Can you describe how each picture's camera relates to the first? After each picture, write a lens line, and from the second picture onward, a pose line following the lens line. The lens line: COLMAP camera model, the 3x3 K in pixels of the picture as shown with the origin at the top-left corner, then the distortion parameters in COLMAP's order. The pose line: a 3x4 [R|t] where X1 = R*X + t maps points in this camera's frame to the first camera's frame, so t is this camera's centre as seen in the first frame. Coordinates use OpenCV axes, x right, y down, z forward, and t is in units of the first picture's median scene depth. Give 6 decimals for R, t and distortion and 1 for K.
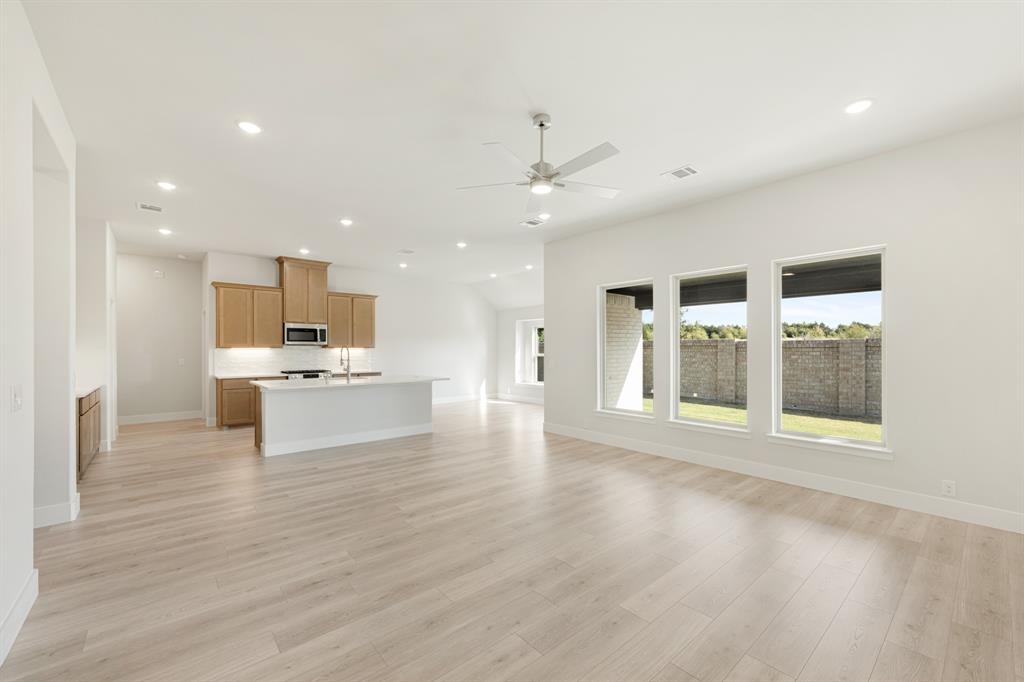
lens RADIAL K [[415.3, 0, 500.6], [0, 415.3, 344.9], [0, 0, 1]] dist [-0.001437, 0.000928]
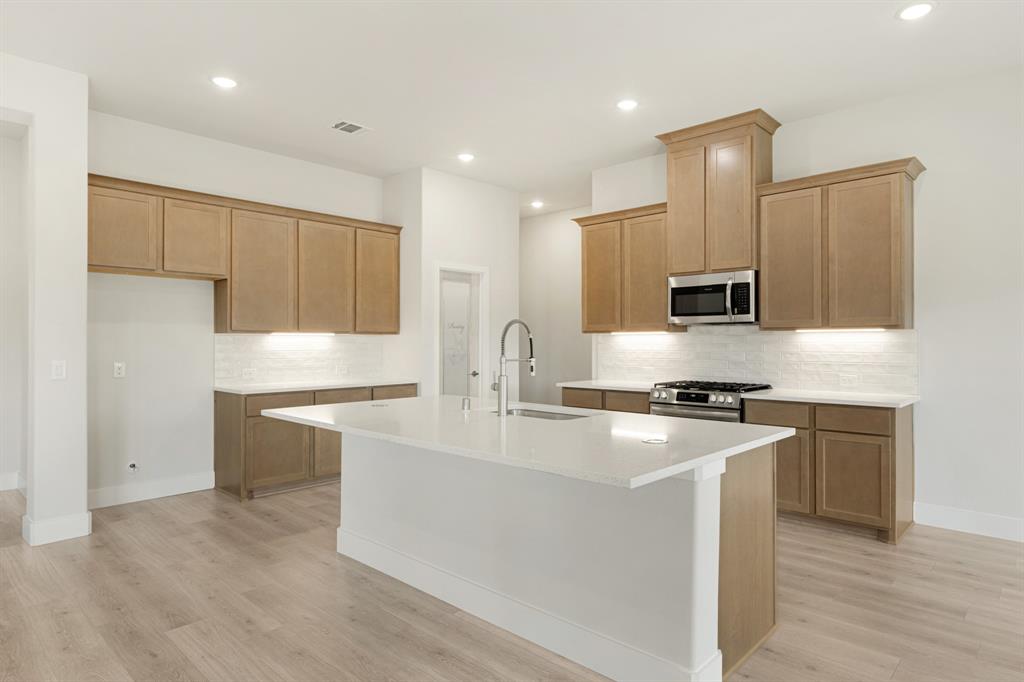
lens RADIAL K [[582.7, 0, 540.6], [0, 582.7, 344.5], [0, 0, 1]] dist [-0.000187, -0.000724]
pose [[0.155291, 0.007866, -0.987837, 0.106189], [0.012509, 0.999872, 0.009928, 0.014018], [0.987790, -0.013899, 0.155173, 0.785842]]
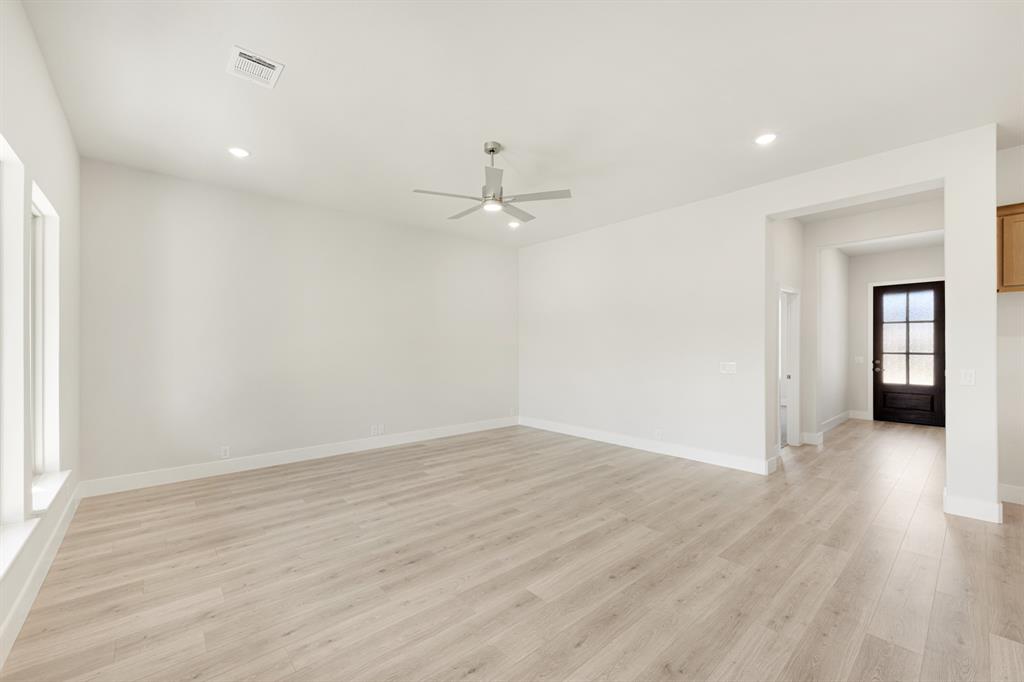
lens RADIAL K [[415.3, 0, 513.8], [0, 415.3, 338.4], [0, 0, 1]] dist [-0.001437, 0.000928]
pose [[-0.998737, -0.001117, -0.050239, 0.040804], [0.000330, 0.999586, -0.028781, 0.007981], [0.050250, -0.028761, -0.998322, 0.869580]]
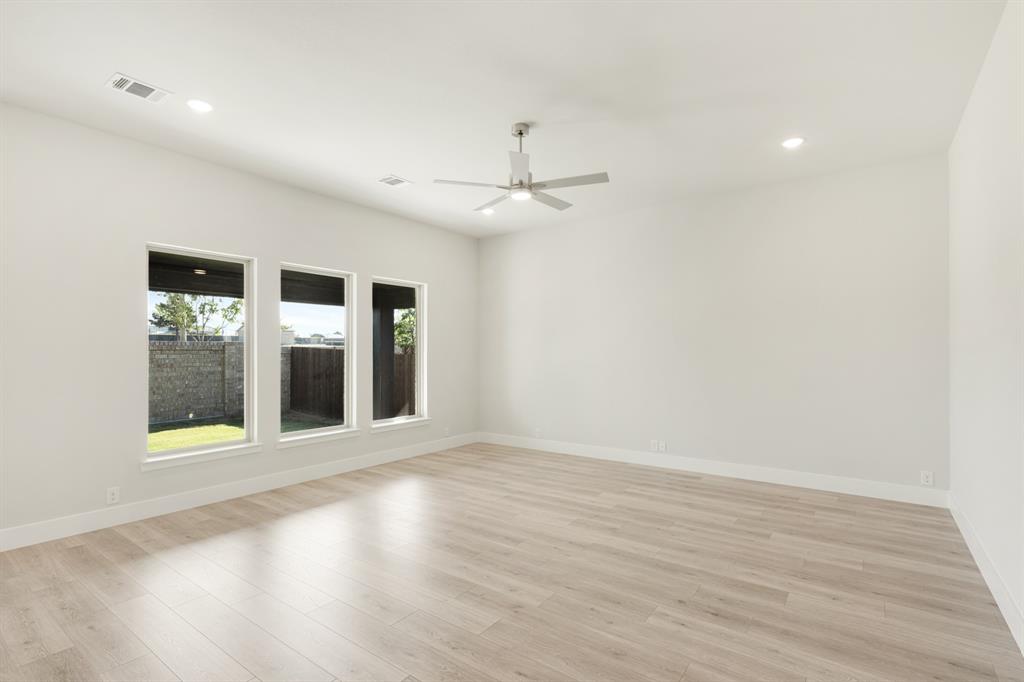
lens RADIAL K [[490.7, 0, 521.7], [0, 490.7, 341.9], [0, 0, 1]] dist [0.008245, -0.000595]
pose [[-0.261749, 0.018504, 0.964959, -0.434608], [-0.006566, 0.999759, -0.020952, 0.003116], [-0.965114, -0.011820, -0.261564, 0.533733]]
